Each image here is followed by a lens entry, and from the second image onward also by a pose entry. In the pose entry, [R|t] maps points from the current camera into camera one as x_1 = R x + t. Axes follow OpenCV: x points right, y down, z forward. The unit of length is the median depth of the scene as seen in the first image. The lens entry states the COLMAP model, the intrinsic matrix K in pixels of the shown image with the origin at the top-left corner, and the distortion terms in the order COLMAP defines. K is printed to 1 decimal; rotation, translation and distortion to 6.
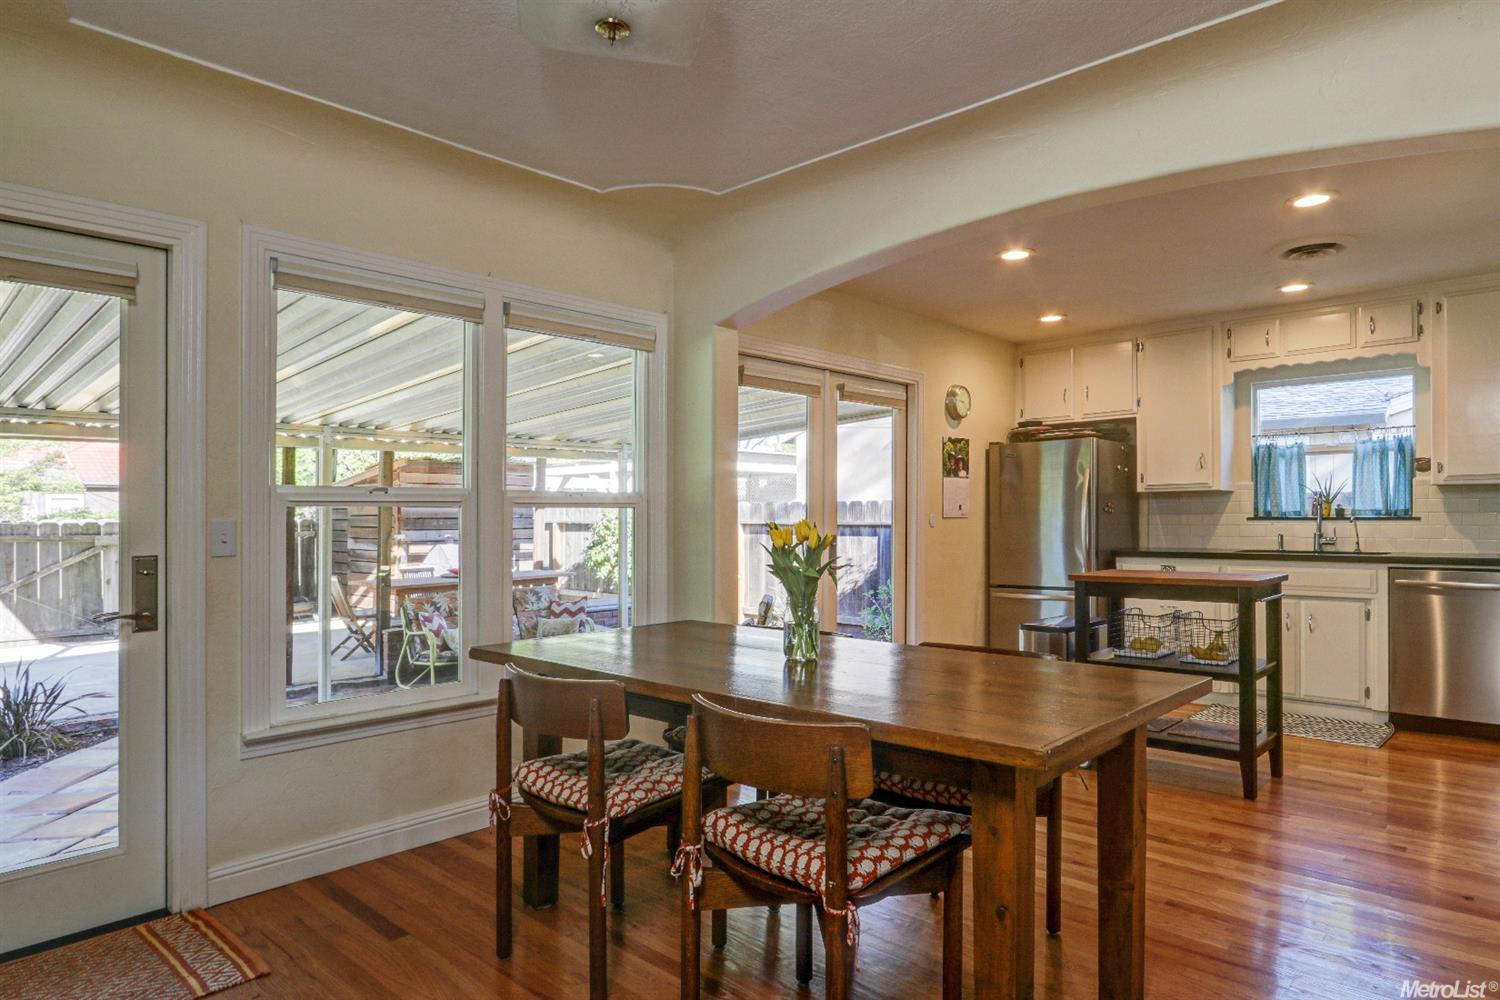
lens RADIAL K [[881.6, 0, 751.7], [0, 881.6, 510.4], [0, 0, 1]] dist [-0.016731, 0.010602]
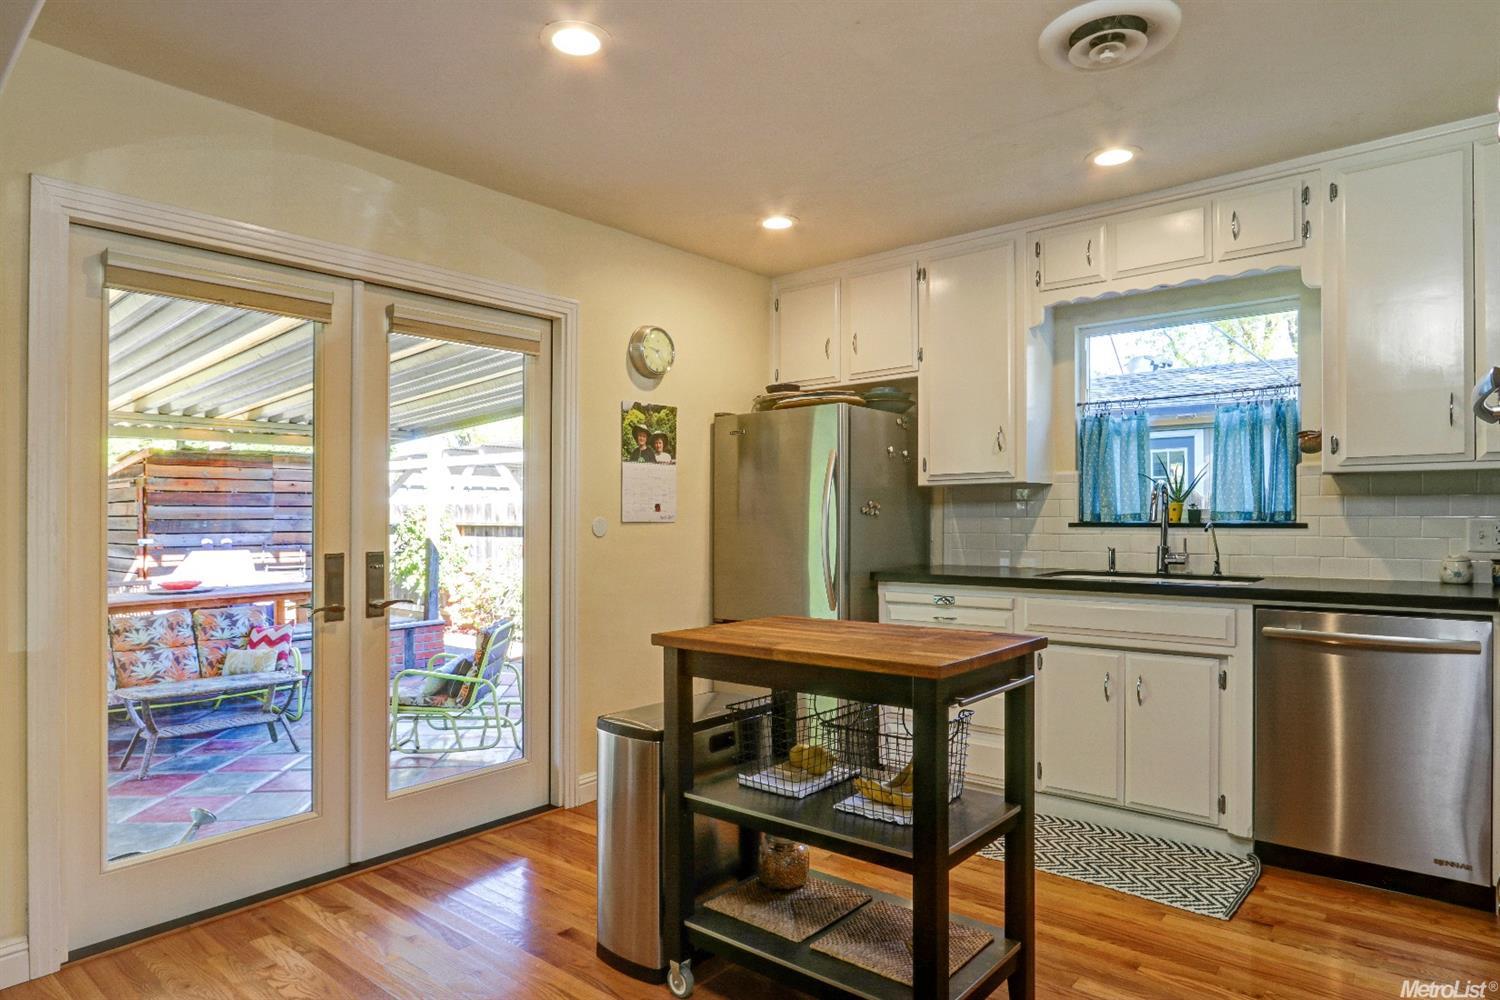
lens RADIAL K [[881.6, 0, 744.7], [0, 881.6, 512.5], [0, 0, 1]] dist [-0.016731, 0.010602]
pose [[0.998148, 0.000742, 0.060835, 0.278511], [-0.000975, 0.999992, 0.003816, -0.002356], [-0.060832, -0.003868, 0.998141, 0.340786]]
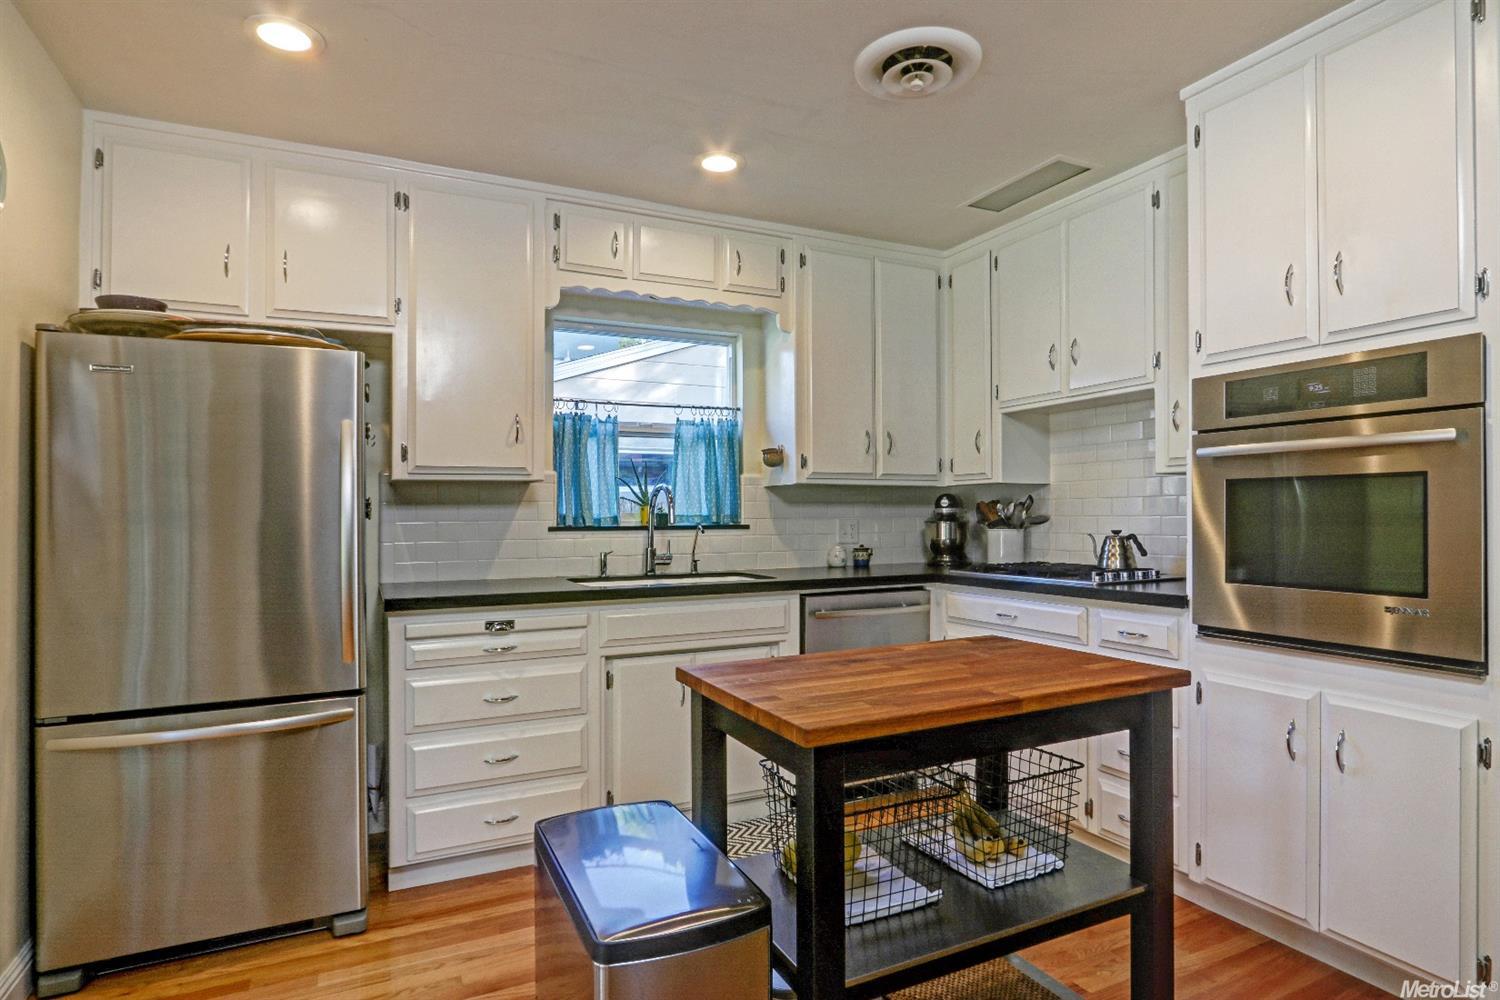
lens RADIAL K [[827.4, 0, 757.5], [0, 827.4, 498.6], [0, 0, 1]] dist [0.000334, 0.000588]
pose [[0.347305, 0.024744, 0.937426, 0.062778], [-0.002813, 0.999675, -0.025345, 0.002593], [-0.937748, 0.006165, 0.347262, 0.672788]]
